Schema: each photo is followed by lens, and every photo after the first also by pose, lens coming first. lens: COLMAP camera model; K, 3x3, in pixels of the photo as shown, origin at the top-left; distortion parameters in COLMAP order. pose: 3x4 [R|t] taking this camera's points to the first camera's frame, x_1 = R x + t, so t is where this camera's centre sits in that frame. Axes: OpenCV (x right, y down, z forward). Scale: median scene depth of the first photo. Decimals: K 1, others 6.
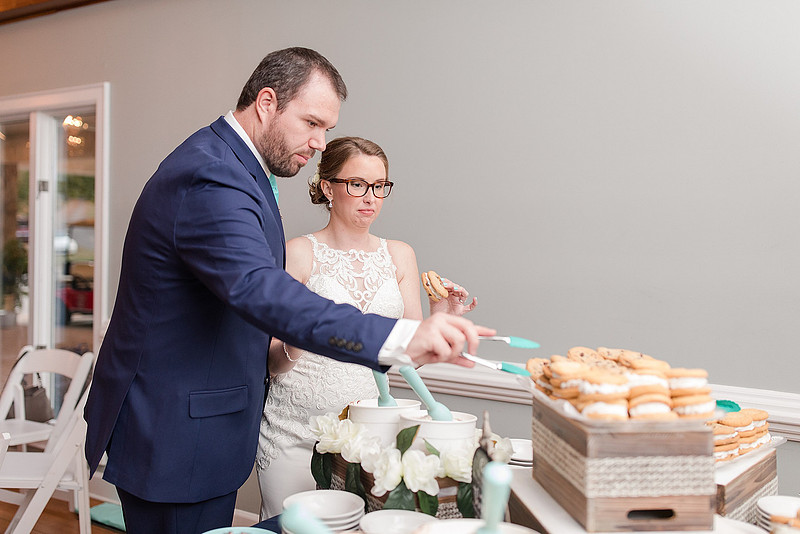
lens RADIAL K [[804.7, 0, 400.4], [0, 804.7, 242.2], [0, 0, 1]] dist [0.071970, -0.003518]
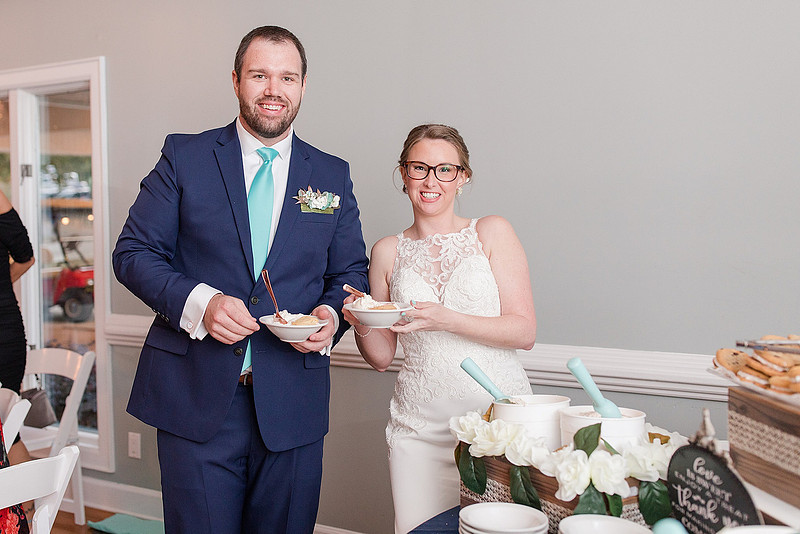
lens RADIAL K [[804.7, 0, 400.4], [0, 804.7, 242.2], [0, 0, 1]] dist [0.071970, -0.003518]
pose [[0.992483, -0.016201, 0.121304, -0.319495], [0.013632, 0.999665, 0.021980, -0.007897], [-0.121619, -0.020161, 0.992372, 0.096778]]
